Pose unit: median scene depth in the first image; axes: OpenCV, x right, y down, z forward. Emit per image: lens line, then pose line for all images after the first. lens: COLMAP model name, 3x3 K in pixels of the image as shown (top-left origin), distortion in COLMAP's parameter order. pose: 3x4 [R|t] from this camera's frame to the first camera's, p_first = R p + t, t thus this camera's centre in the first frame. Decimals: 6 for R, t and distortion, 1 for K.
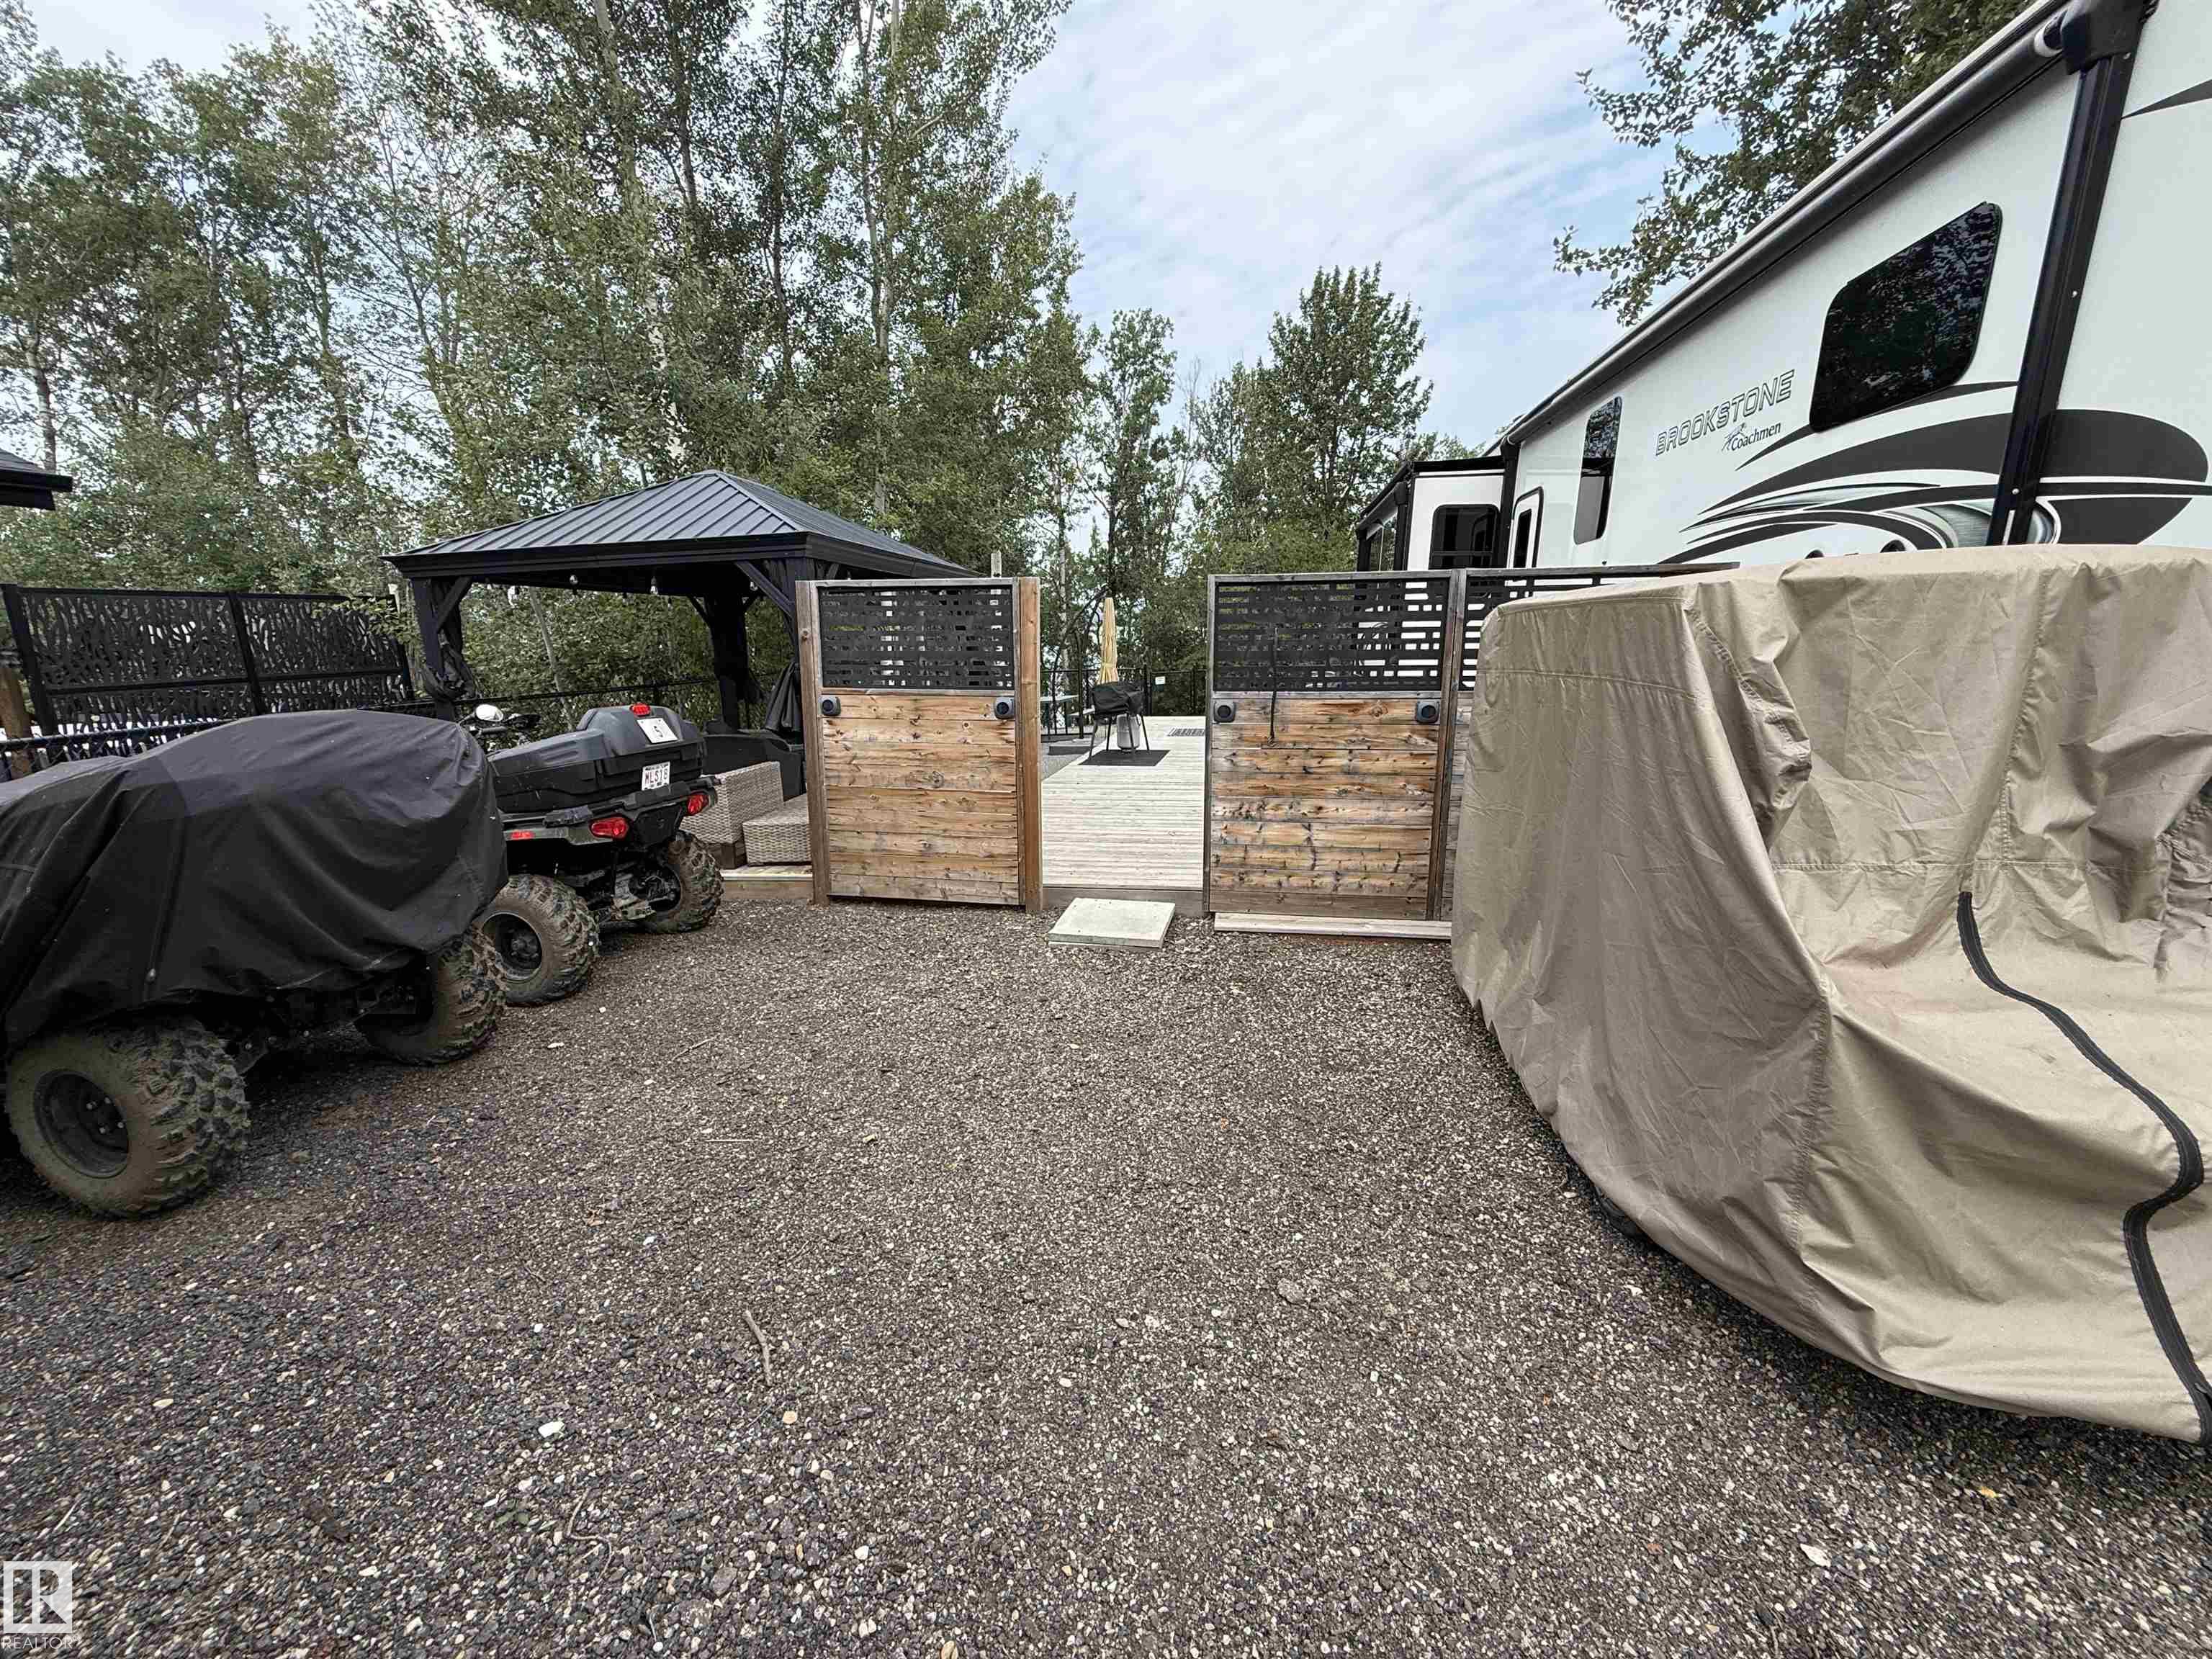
lens RADIAL K [[867.5, 0, 1106.0], [0, 867.5, 829.5], [0, 0, 1]] dist [-0.002150, 0.000182]
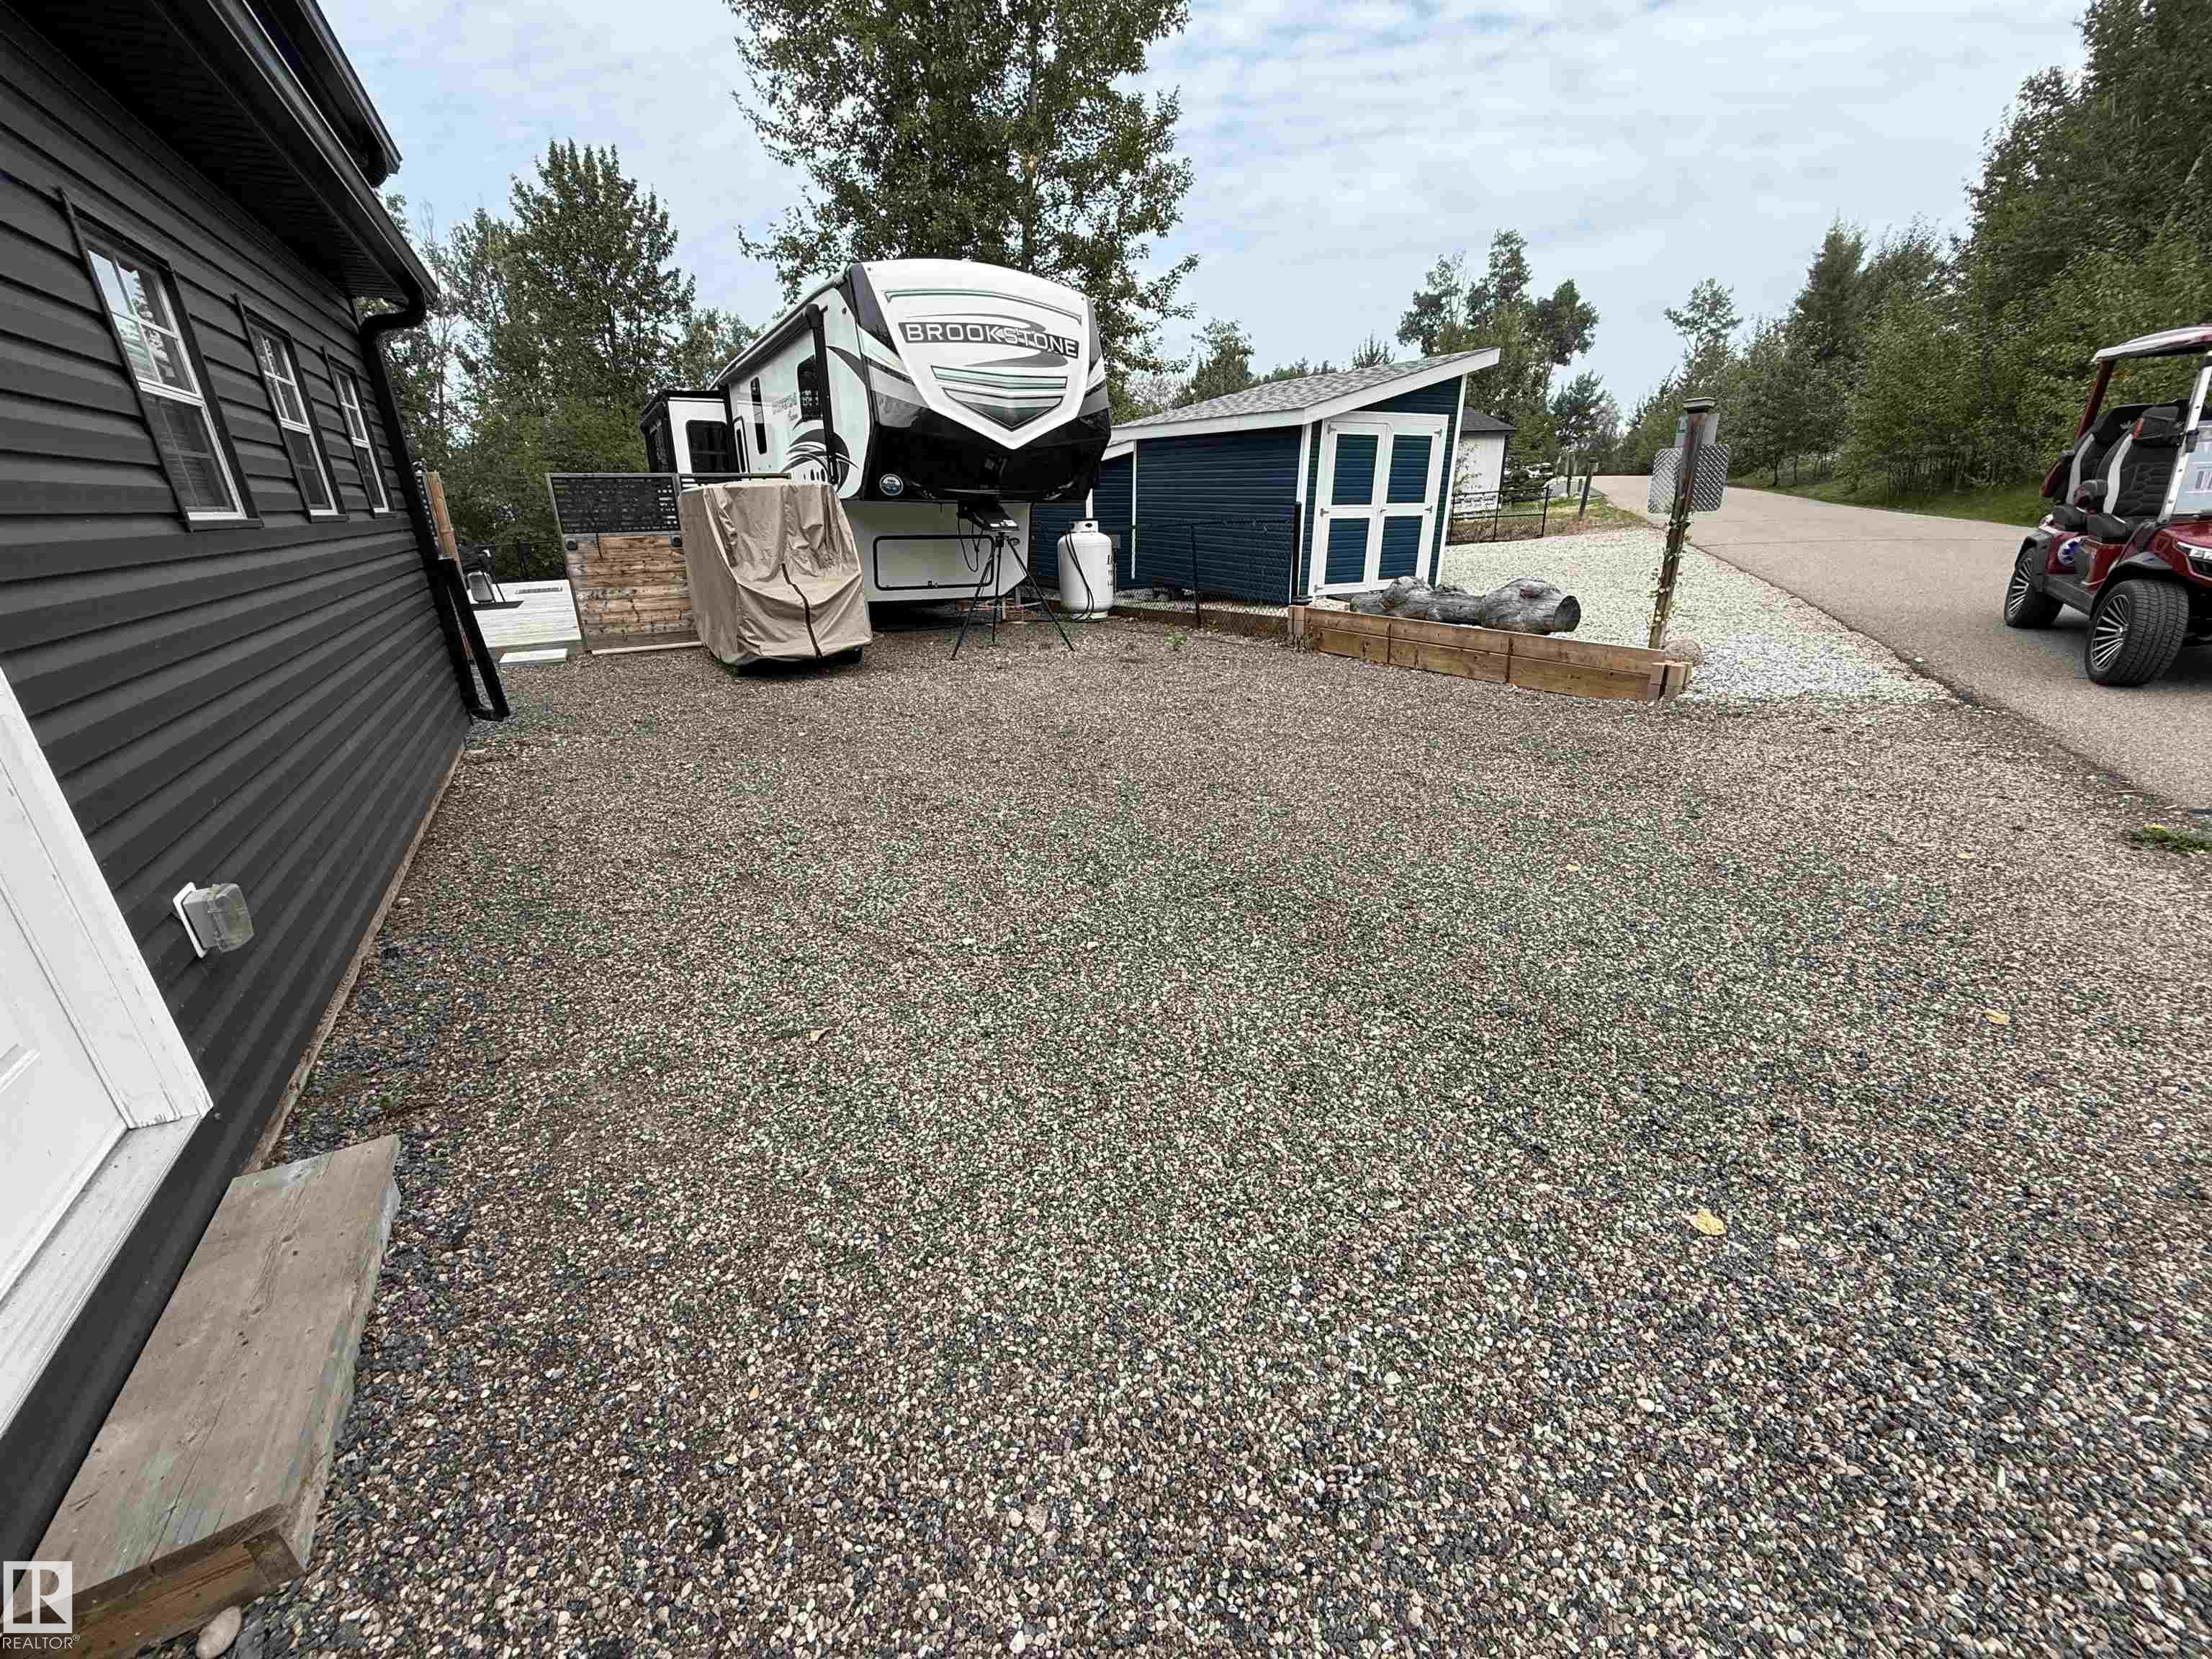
lens RADIAL K [[867.5, 0, 1106.0], [0, 867.5, 829.5], [0, 0, 1]] dist [-0.002150, 0.000182]
pose [[0.769640, -0.229231, 0.595909, -0.047289], [0.148343, 0.971987, 0.182308, 0.059476], [-0.621007, -0.051913, 0.782084, -0.252638]]
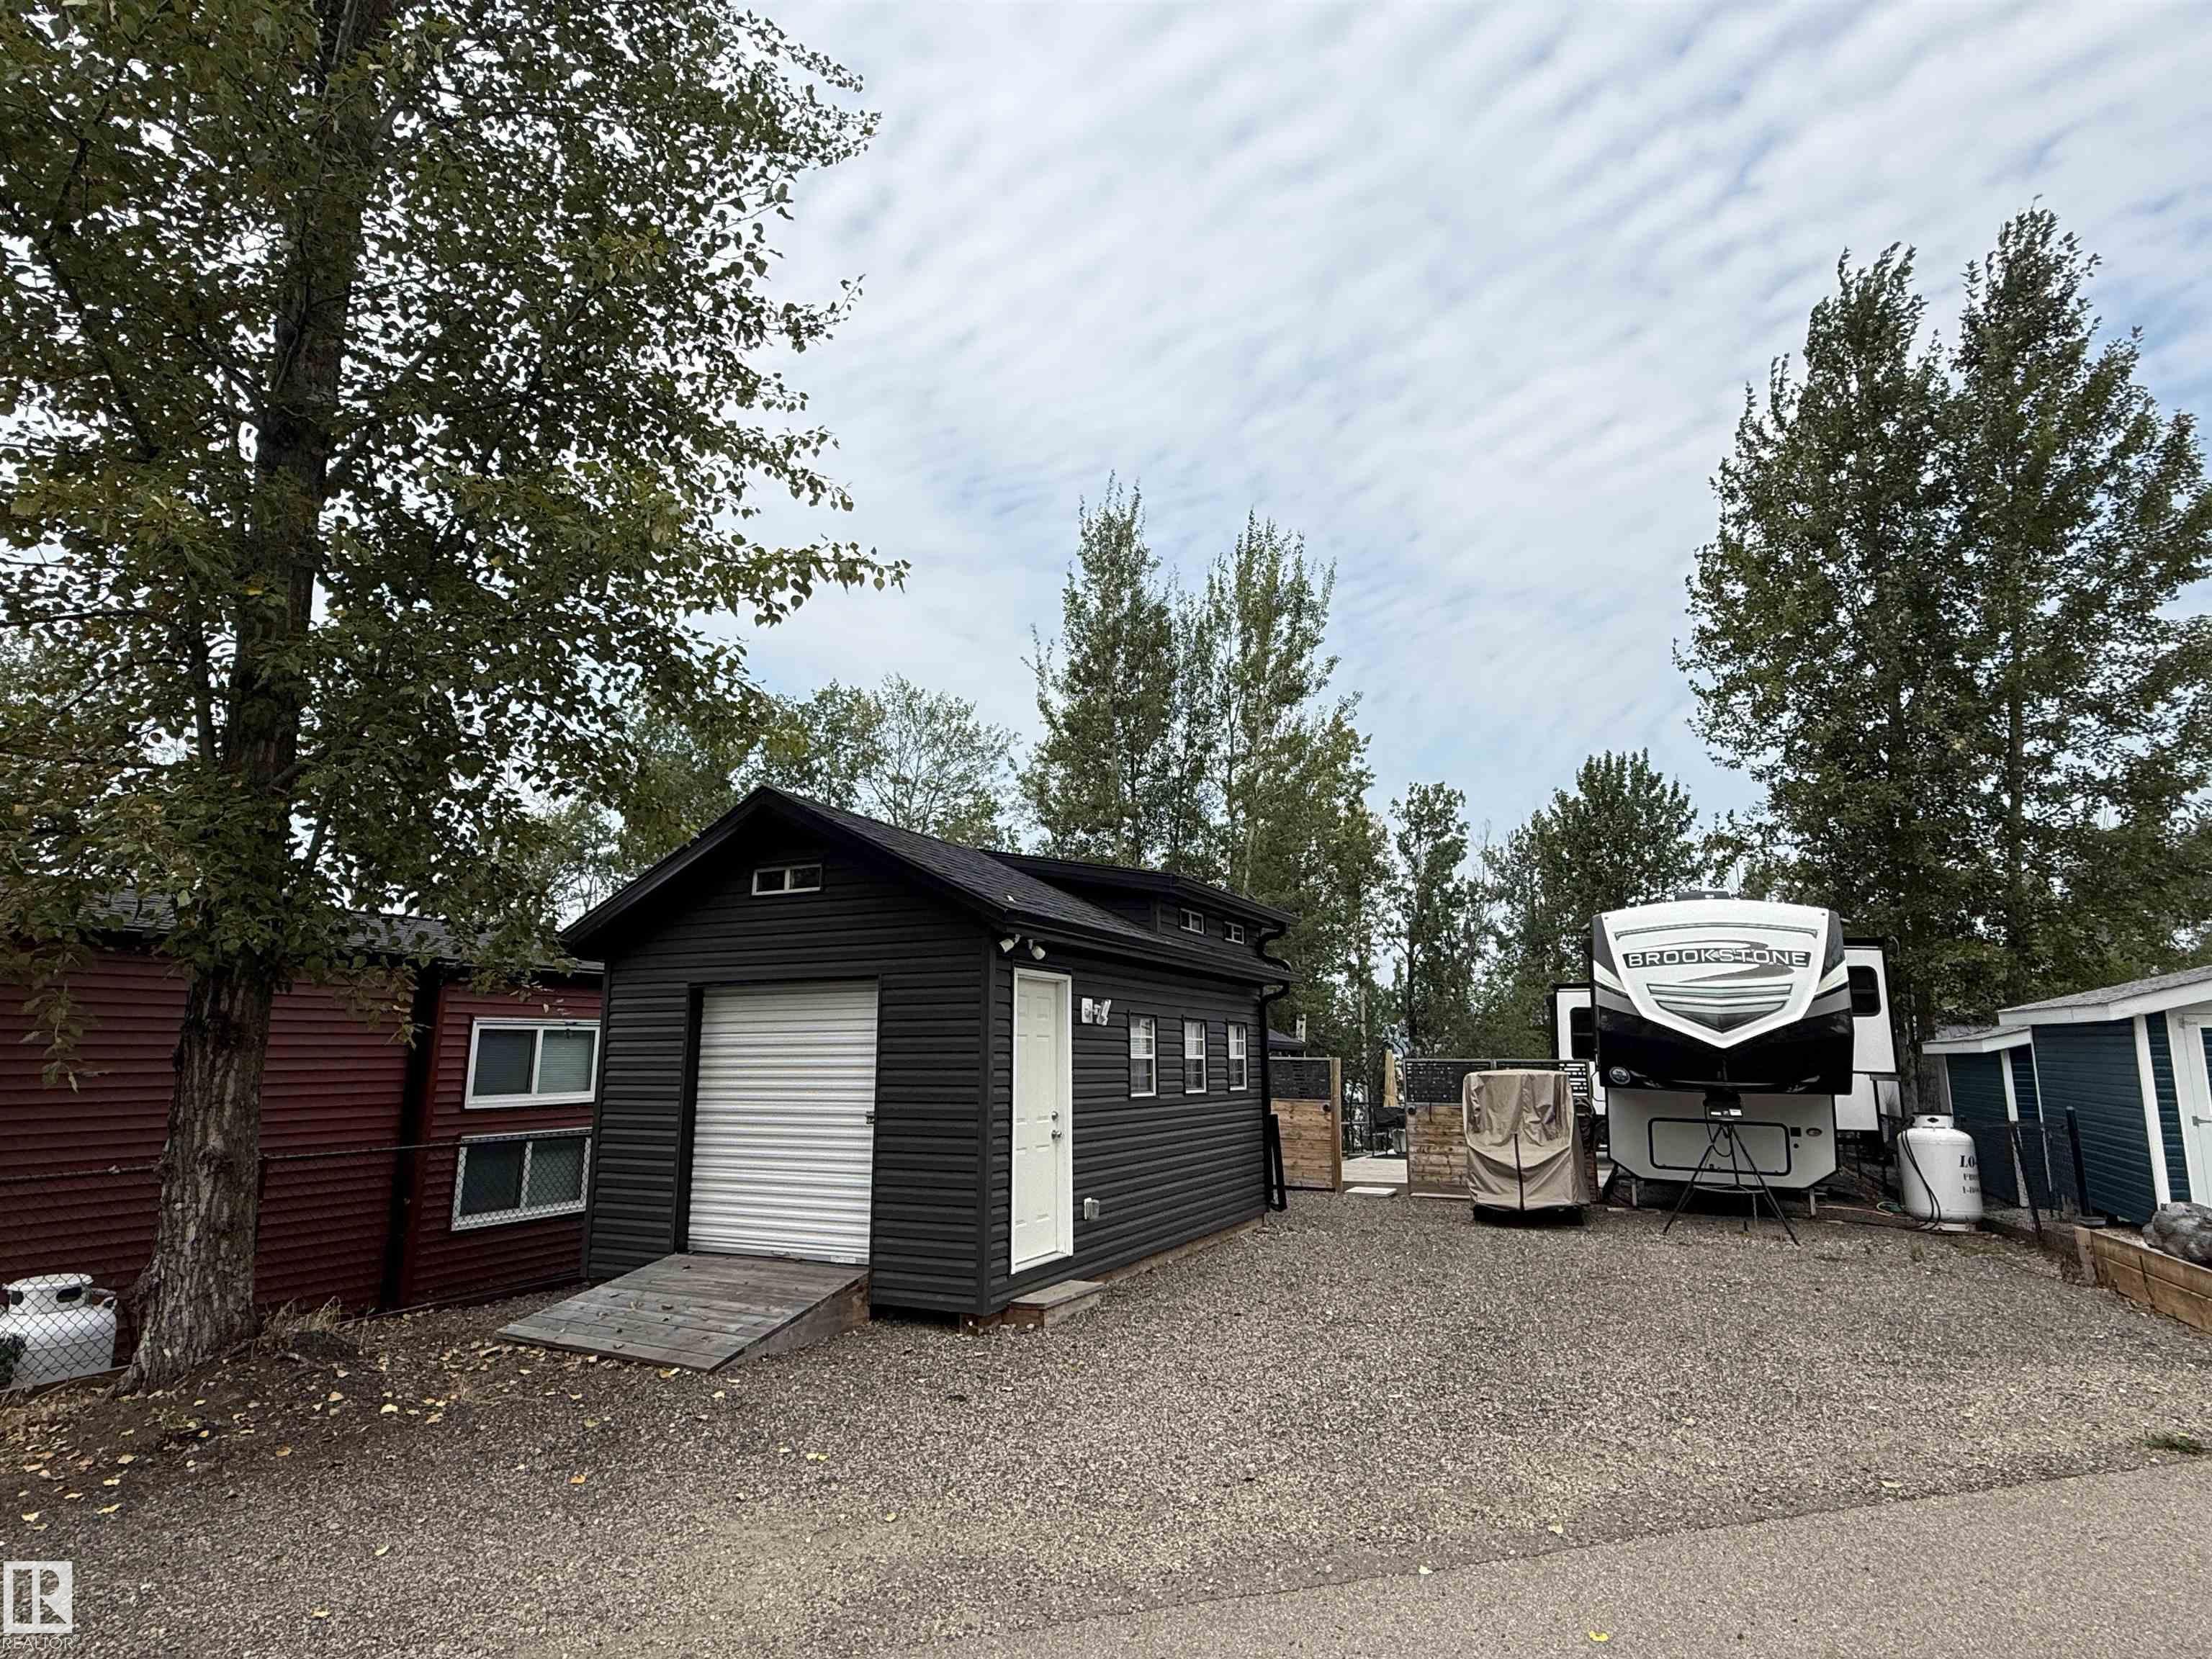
lens RADIAL K [[1201.5, 0, 1106.0], [0, 1201.5, 829.5], [0, 0, 1]] dist [-0.019894, -0.000178]
pose [[0.965093, -0.028976, -0.260299, 0.038766], [-0.077746, 0.917368, -0.390374, 0.105821], [0.250101, 0.396985, 0.883093, -0.510961]]
